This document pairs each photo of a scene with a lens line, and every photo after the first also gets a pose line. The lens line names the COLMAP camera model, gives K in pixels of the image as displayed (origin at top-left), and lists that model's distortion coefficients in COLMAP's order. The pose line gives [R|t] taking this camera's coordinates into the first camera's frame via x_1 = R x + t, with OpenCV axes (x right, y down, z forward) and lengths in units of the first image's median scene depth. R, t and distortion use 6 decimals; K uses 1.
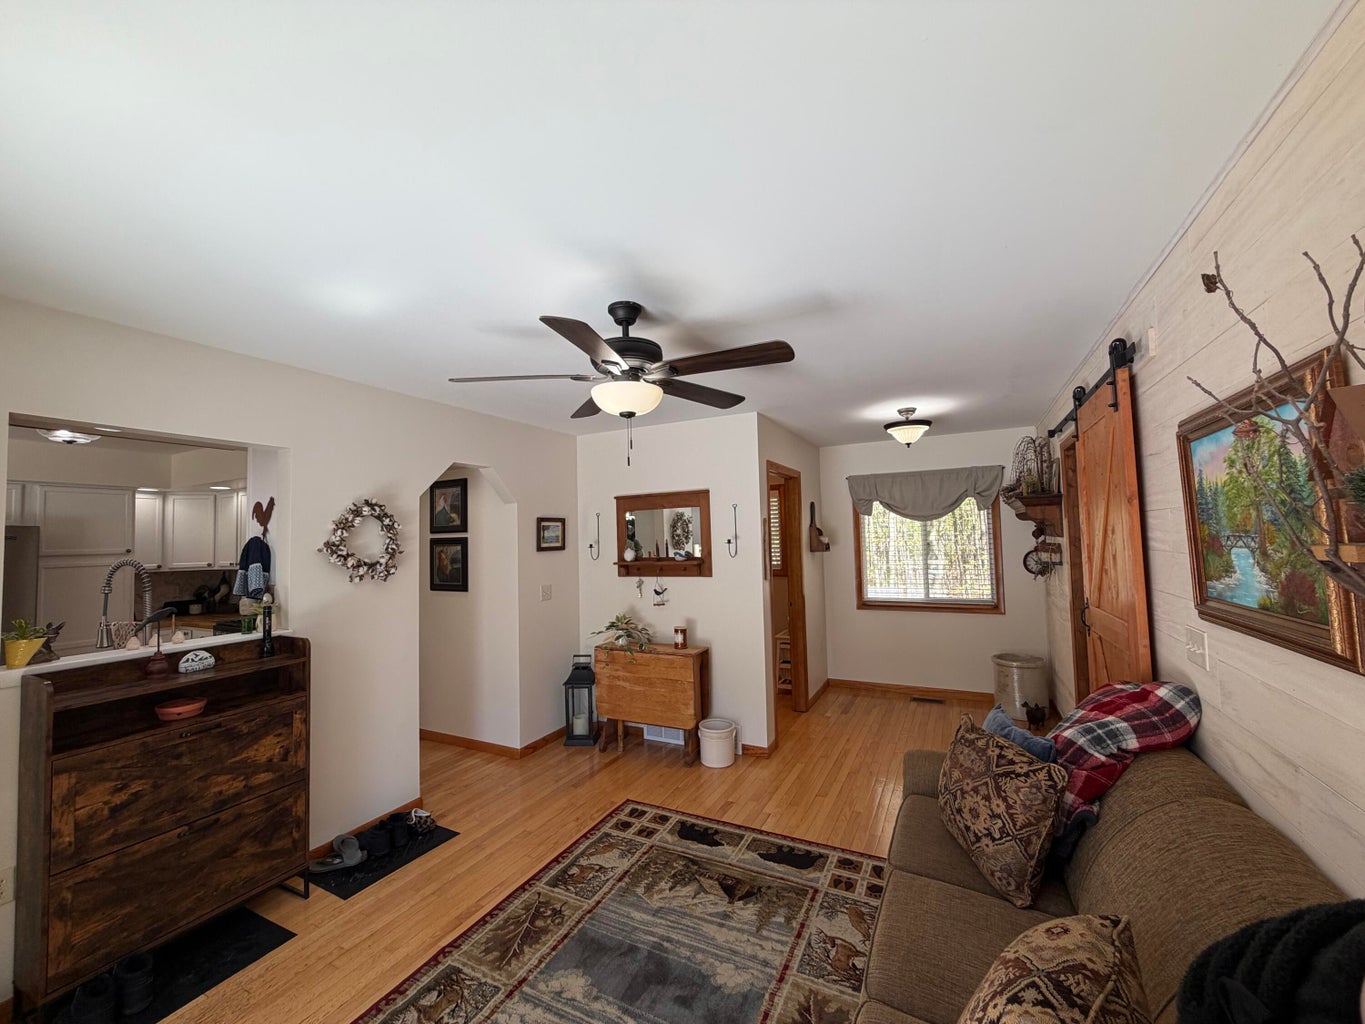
lens RADIAL K [[543.1, 0, 686.2], [0, 543.1, 515.5], [0, 0, 1]] dist [-0.000854, 0.000489]
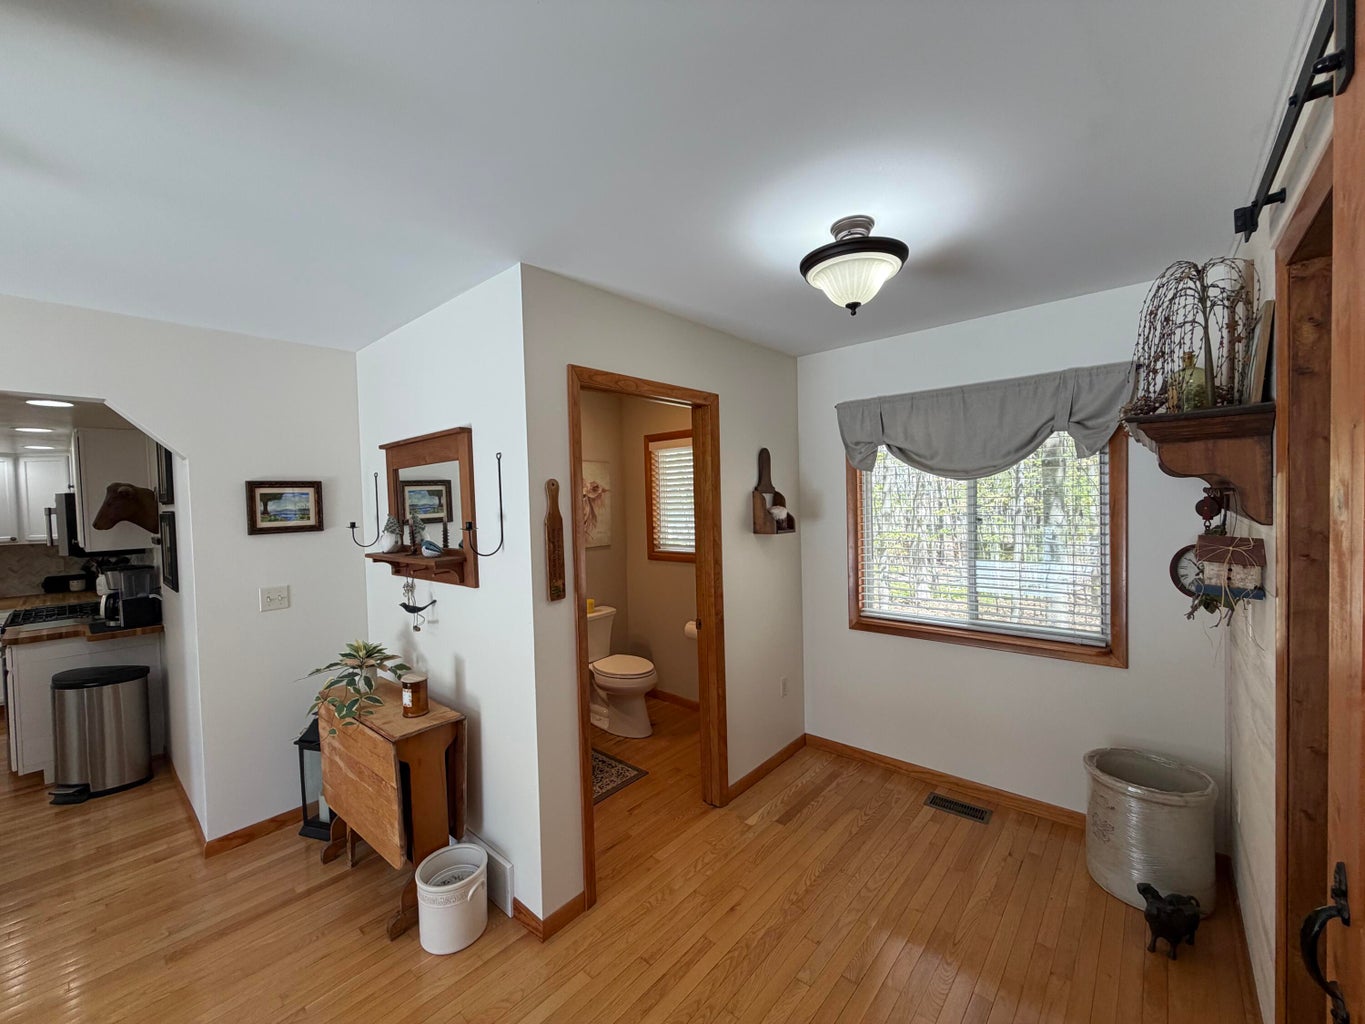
lens RADIAL K [[543.1, 0, 684.6], [0, 543.1, 514.9], [0, 0, 1]] dist [-0.000854, 0.000489]
pose [[0.969058, 0.007280, -0.246725, 0.355226], [0.011708, 0.997084, 0.075407, 0.001281], [0.246554, -0.075963, 0.966147, 0.487055]]
